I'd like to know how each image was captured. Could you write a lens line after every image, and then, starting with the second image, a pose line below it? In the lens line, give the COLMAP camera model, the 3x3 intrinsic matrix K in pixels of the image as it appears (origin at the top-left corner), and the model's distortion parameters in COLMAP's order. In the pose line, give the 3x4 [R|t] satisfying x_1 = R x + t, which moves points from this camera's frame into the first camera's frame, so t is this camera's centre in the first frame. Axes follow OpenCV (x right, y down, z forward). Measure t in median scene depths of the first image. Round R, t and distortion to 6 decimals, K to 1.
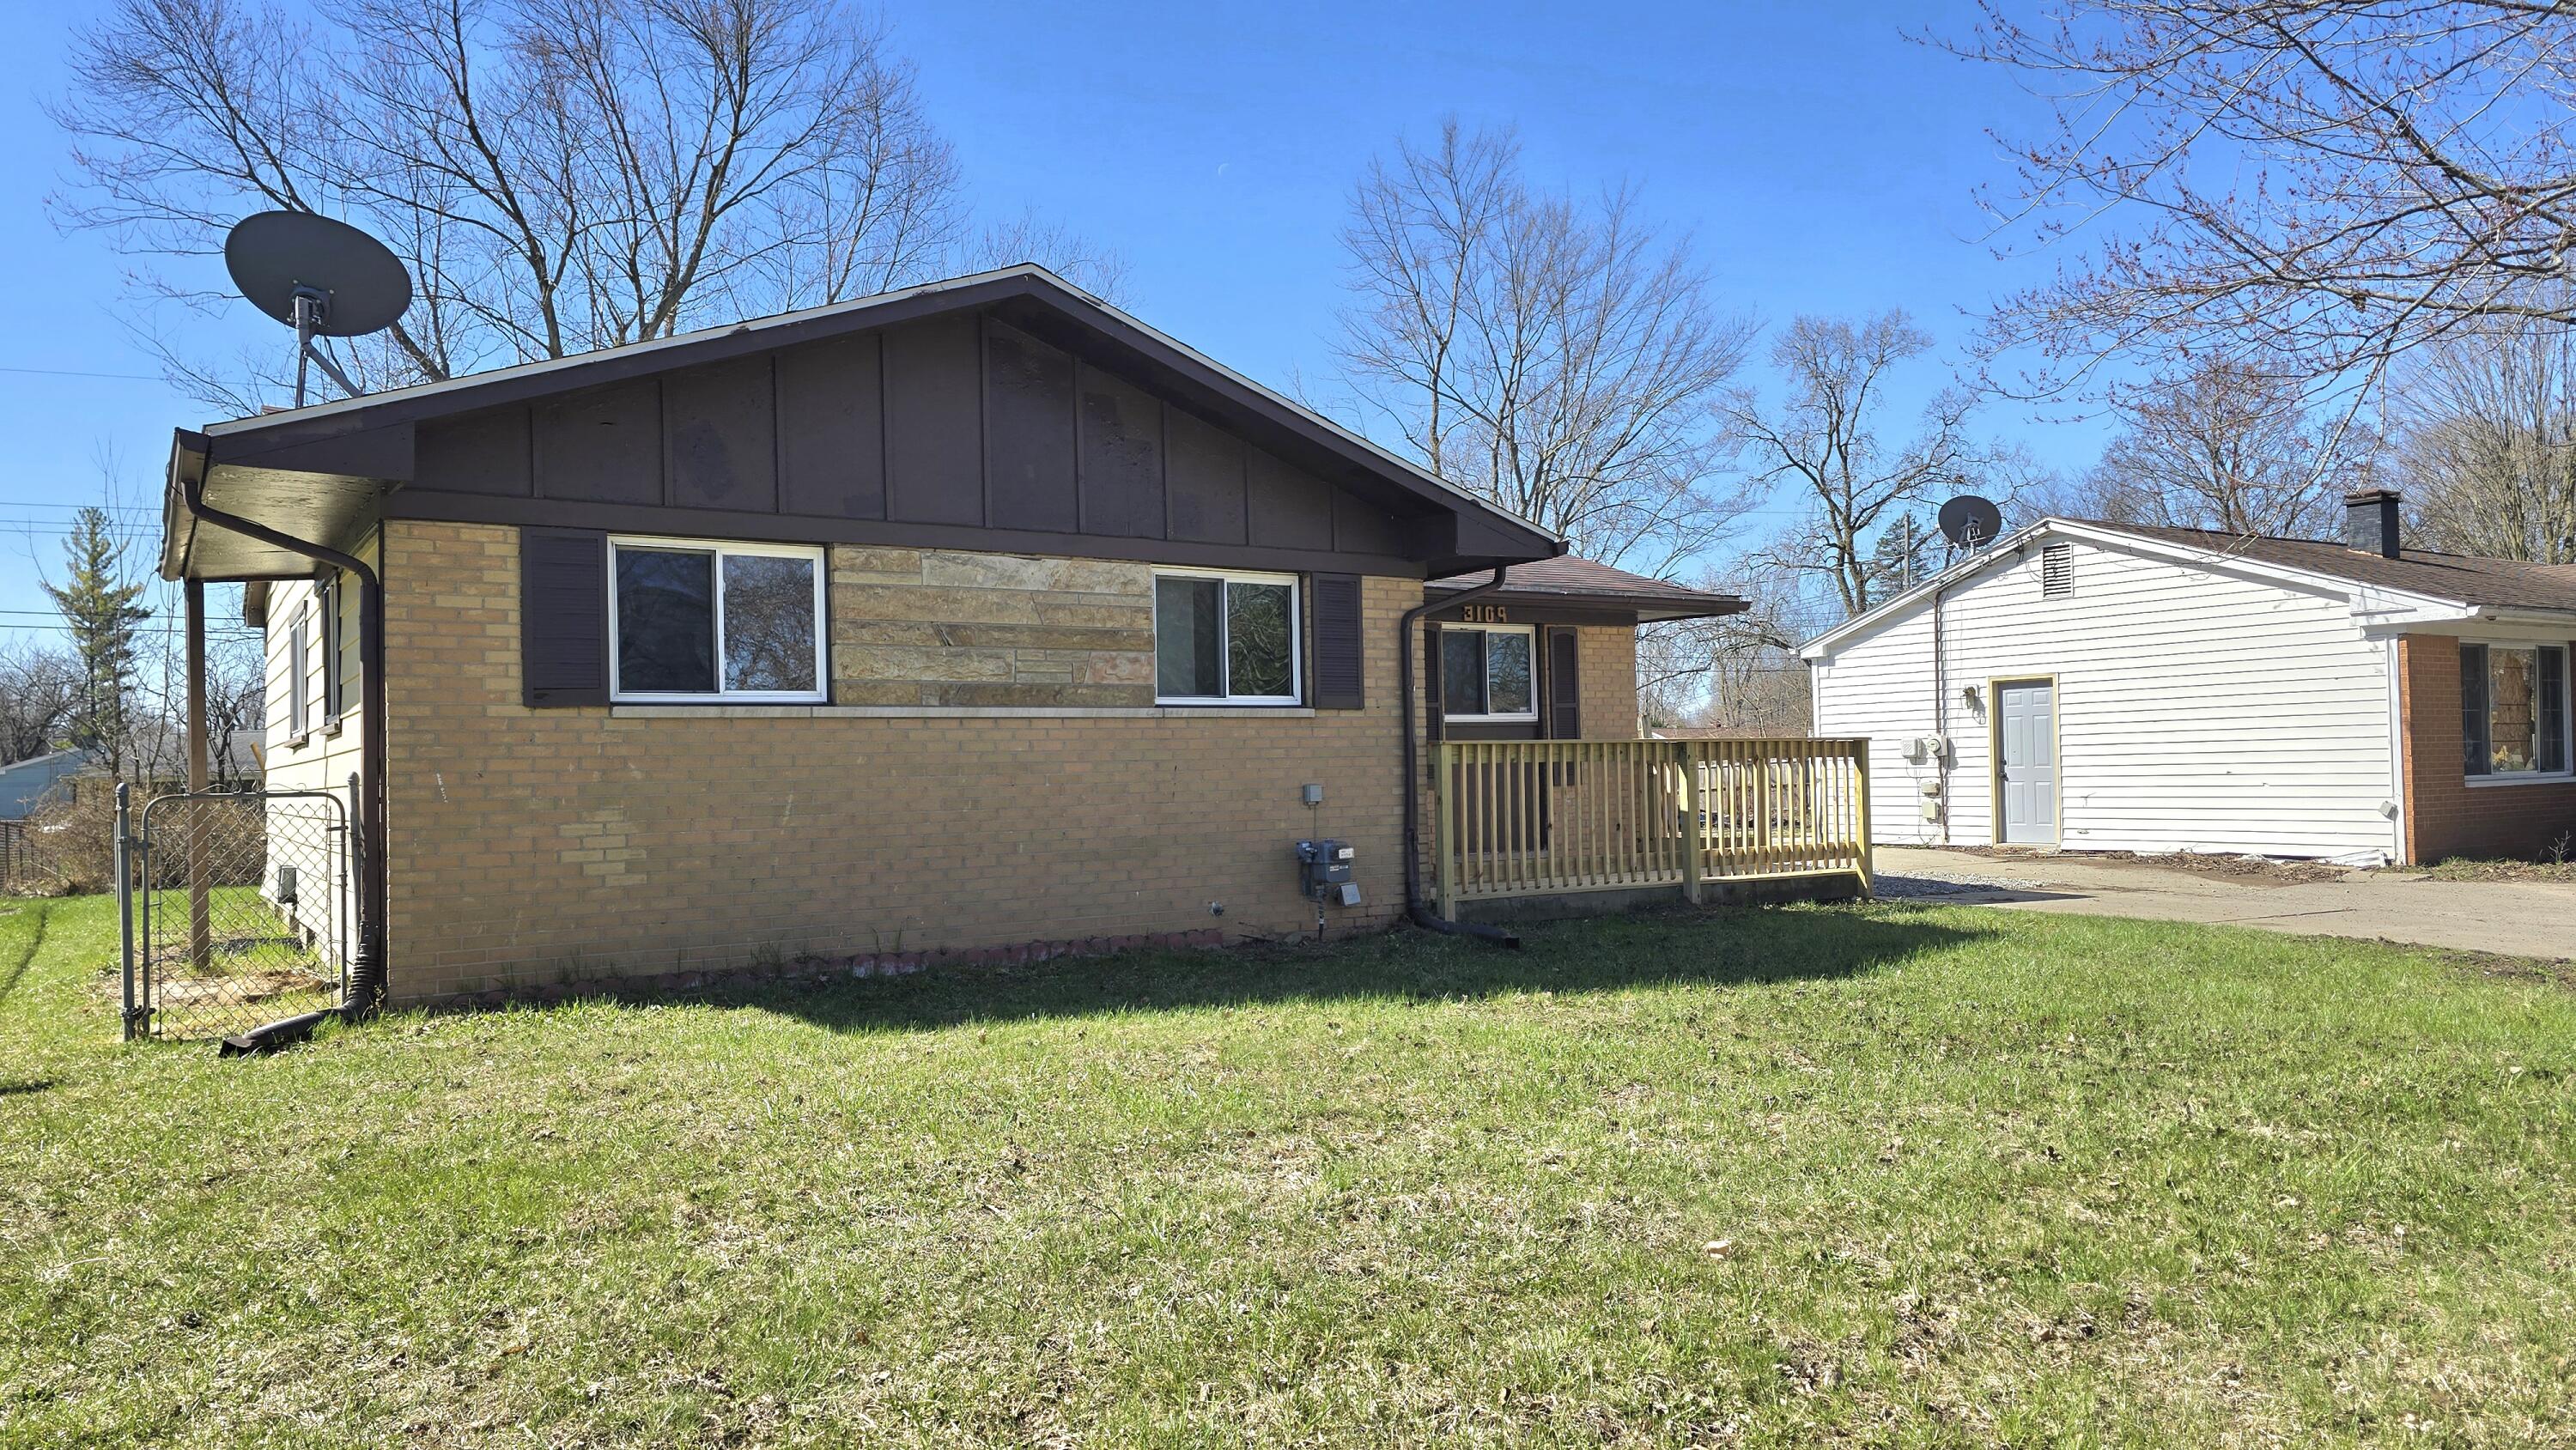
lens RADIAL K [[1718.4, 0, 1278.9], [0, 1718.4, 733.7], [0, 0, 1]] dist [0.077335, -0.077146]
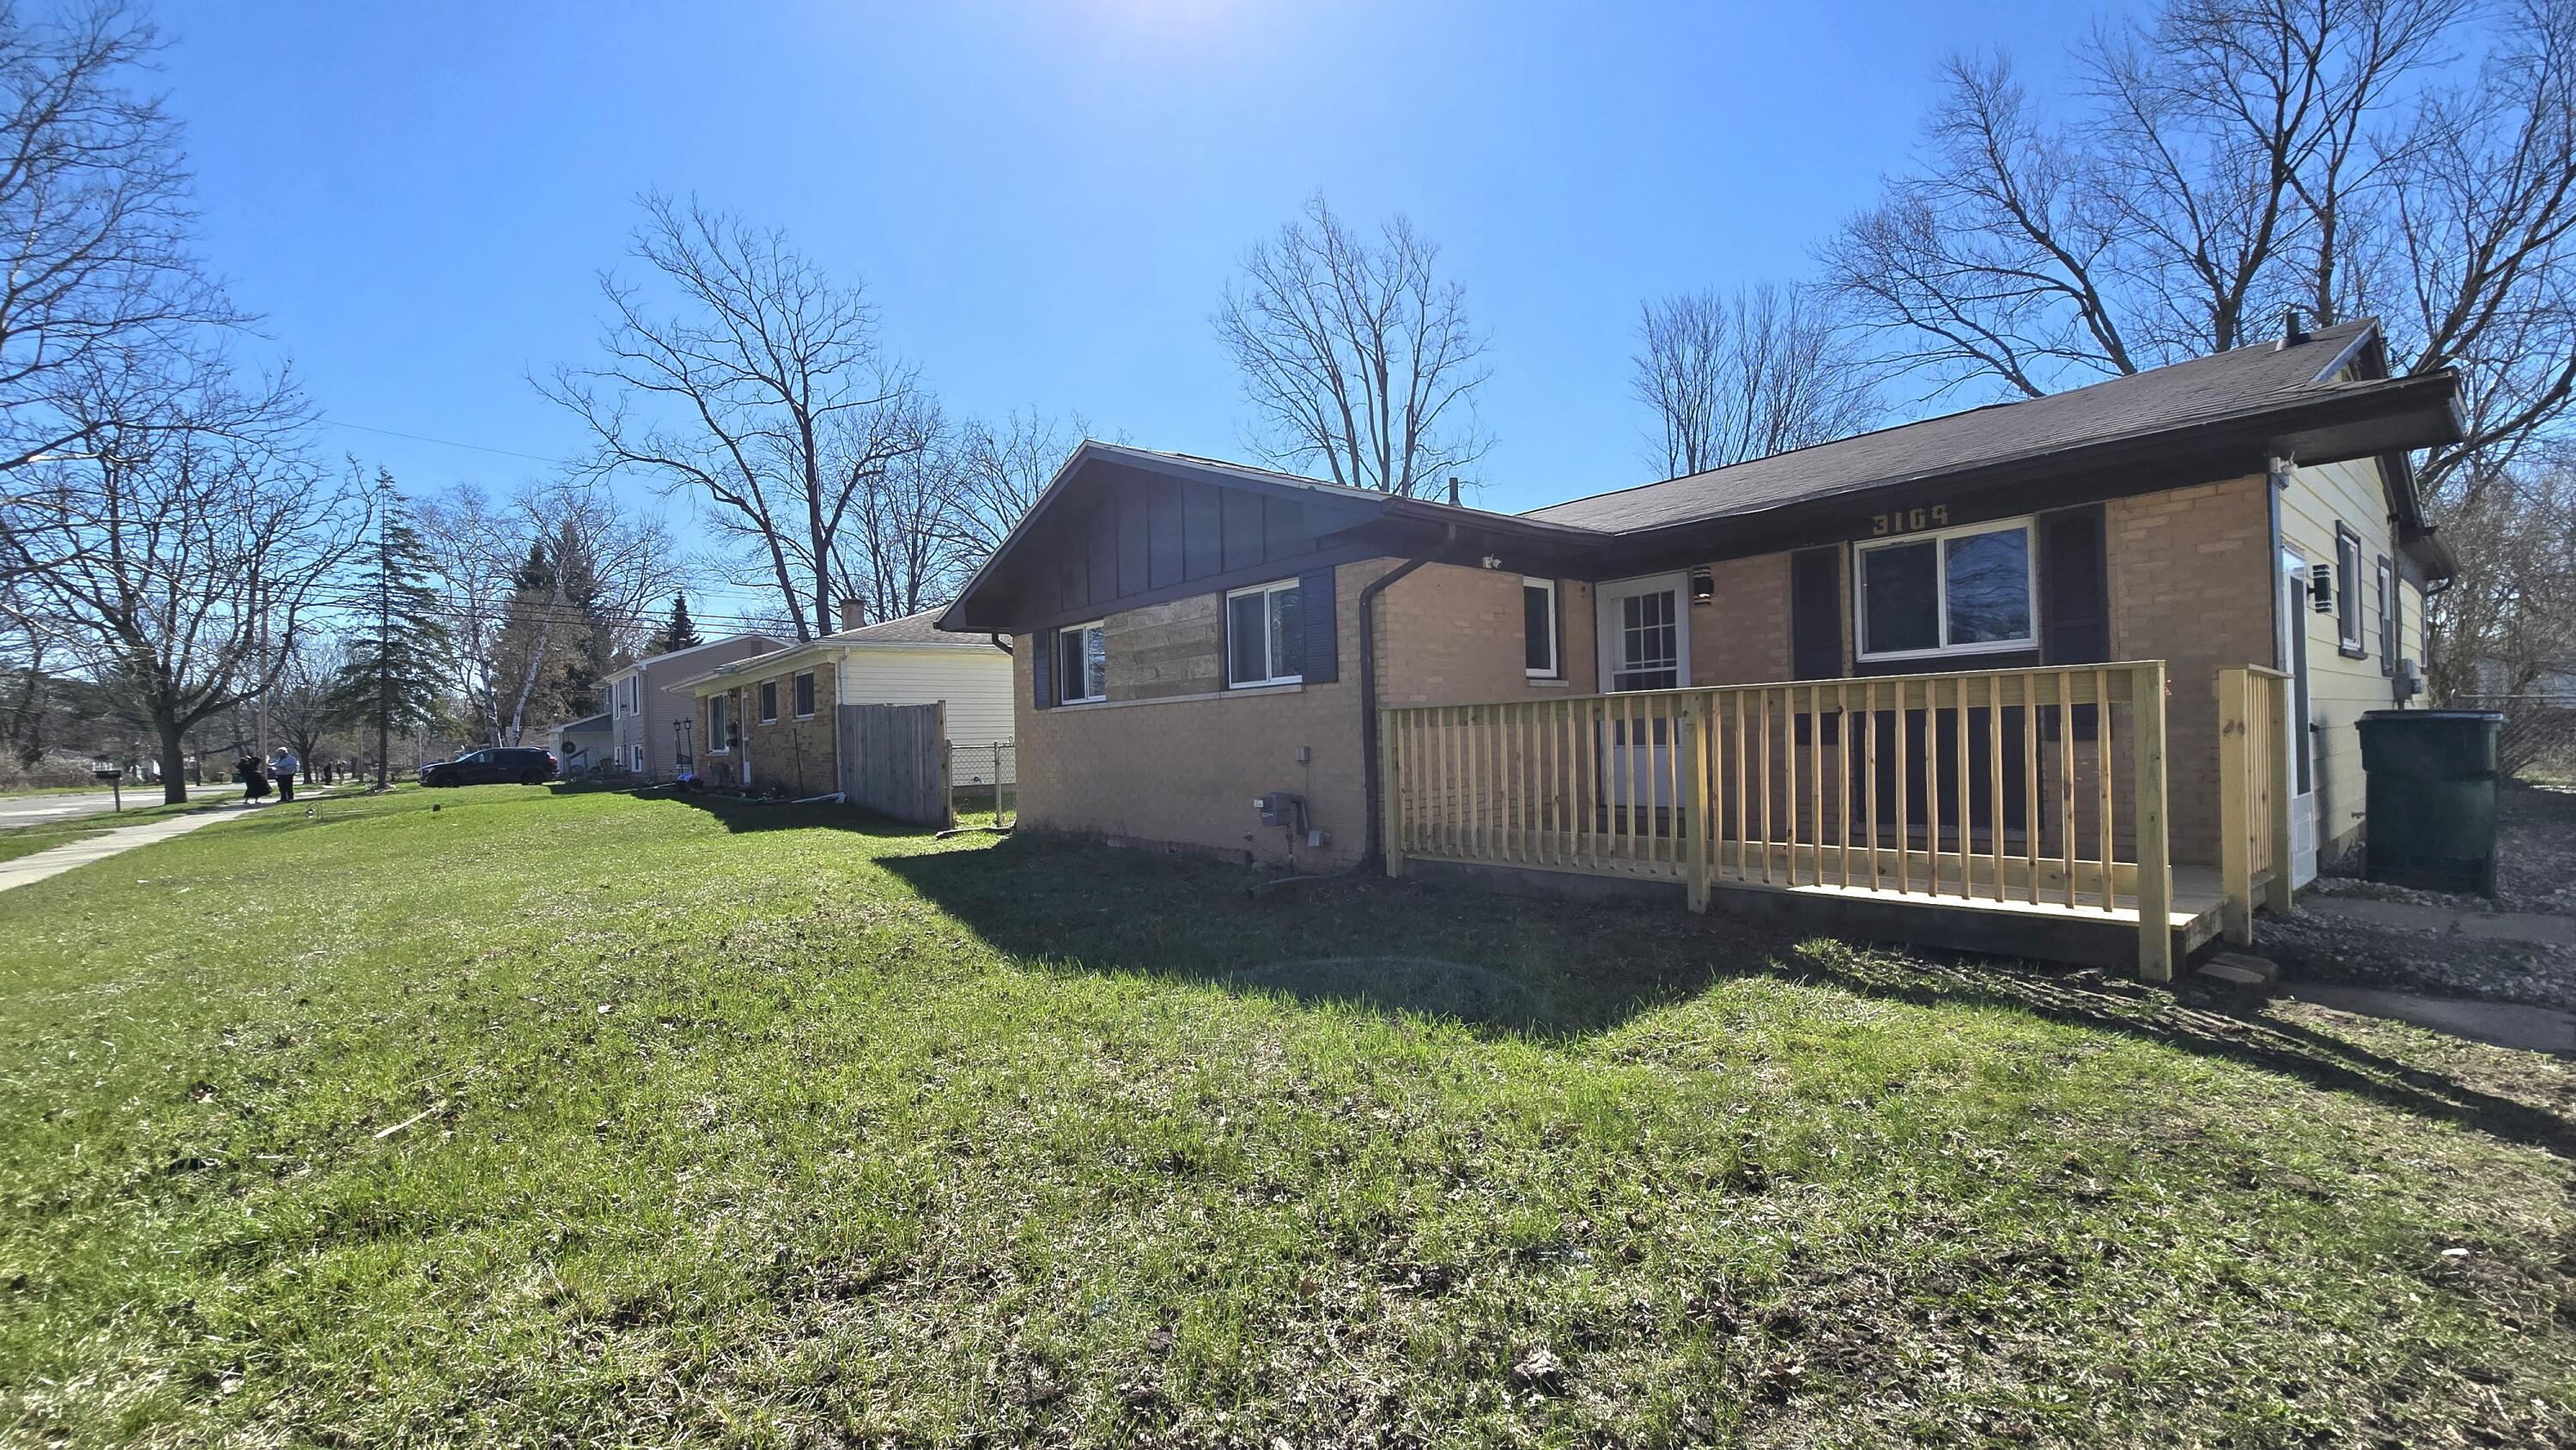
lens RADIAL K [[1051.8, 0, 1274.3], [0, 1051.8, 739.5], [0, 0, 1]] dist [-0.005020, -0.000105]
pose [[0.105458, 0.010785, -0.994365, 1.034264], [0.042905, 0.998961, 0.015386, 0.016786], [0.993498, -0.044286, 0.104885, 1.210564]]
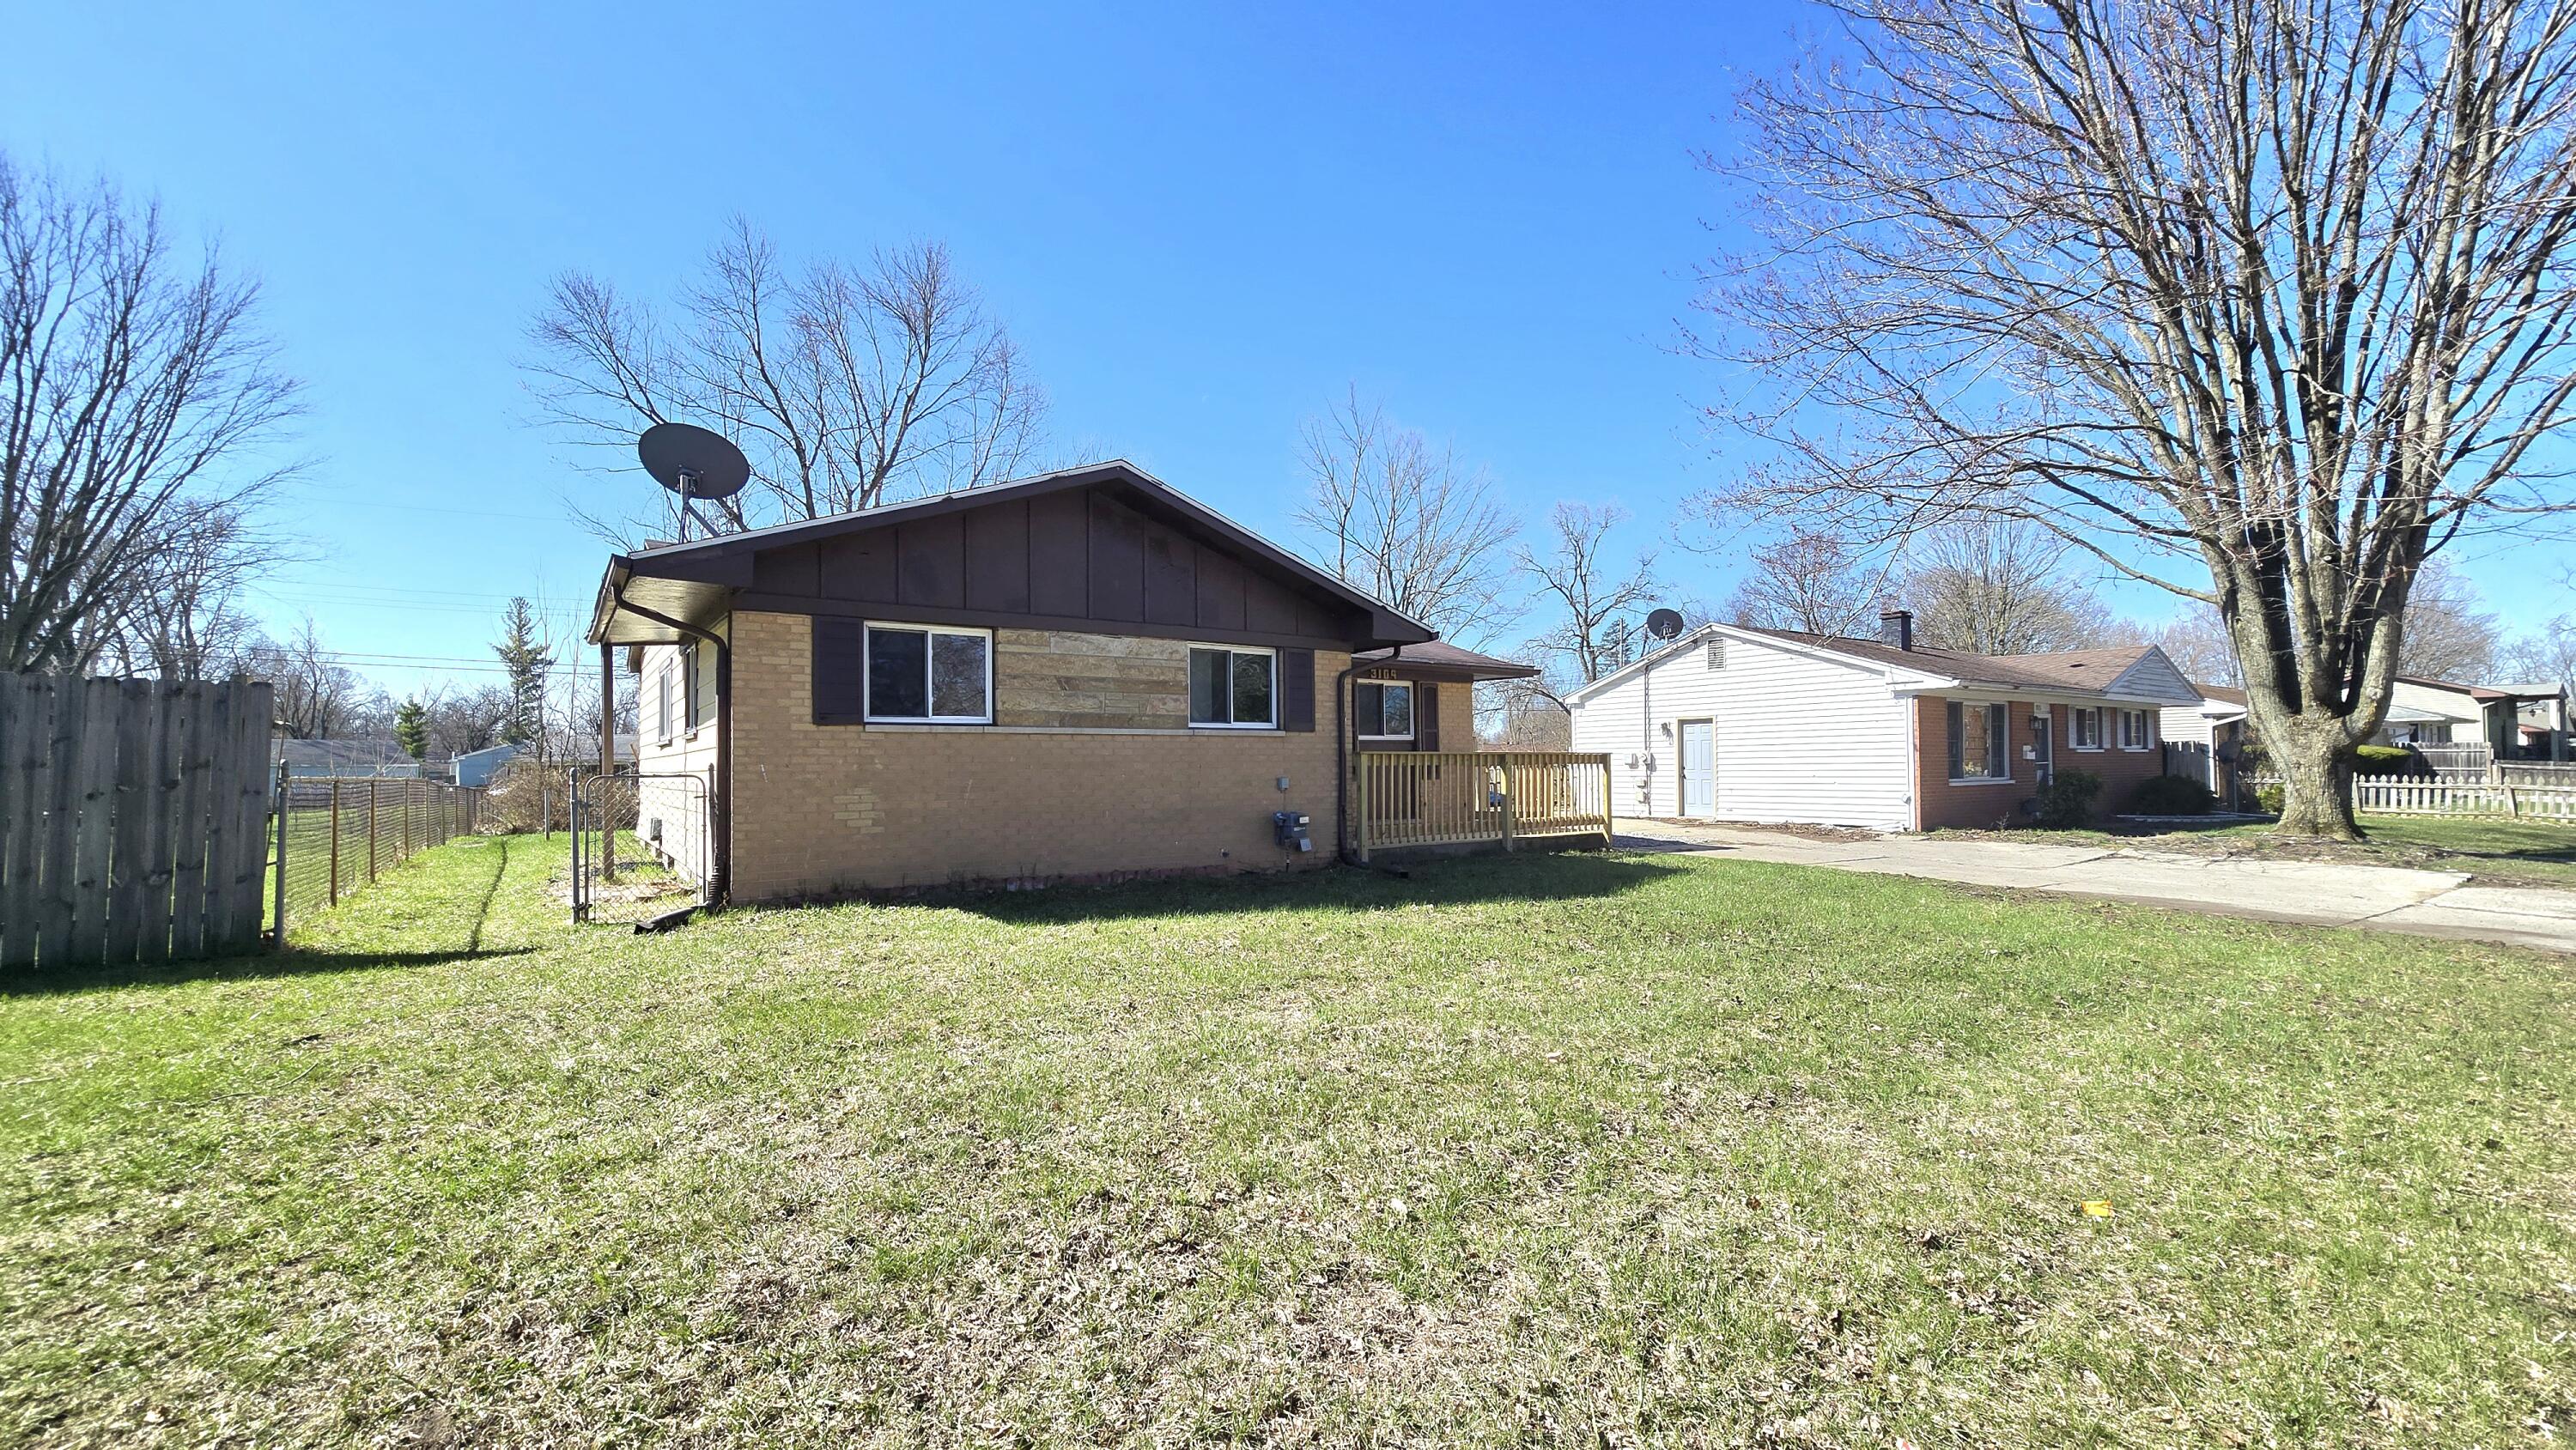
lens RADIAL K [[1051.8, 0, 1274.3], [0, 1051.8, 739.5], [0, 0, 1]] dist [-0.005020, -0.000105]
pose [[0.999514, 0.013117, 0.028275, -0.023942], [-0.012969, 0.999901, -0.005420, -0.001215], [-0.028344, 0.005051, 0.999585, -0.007096]]
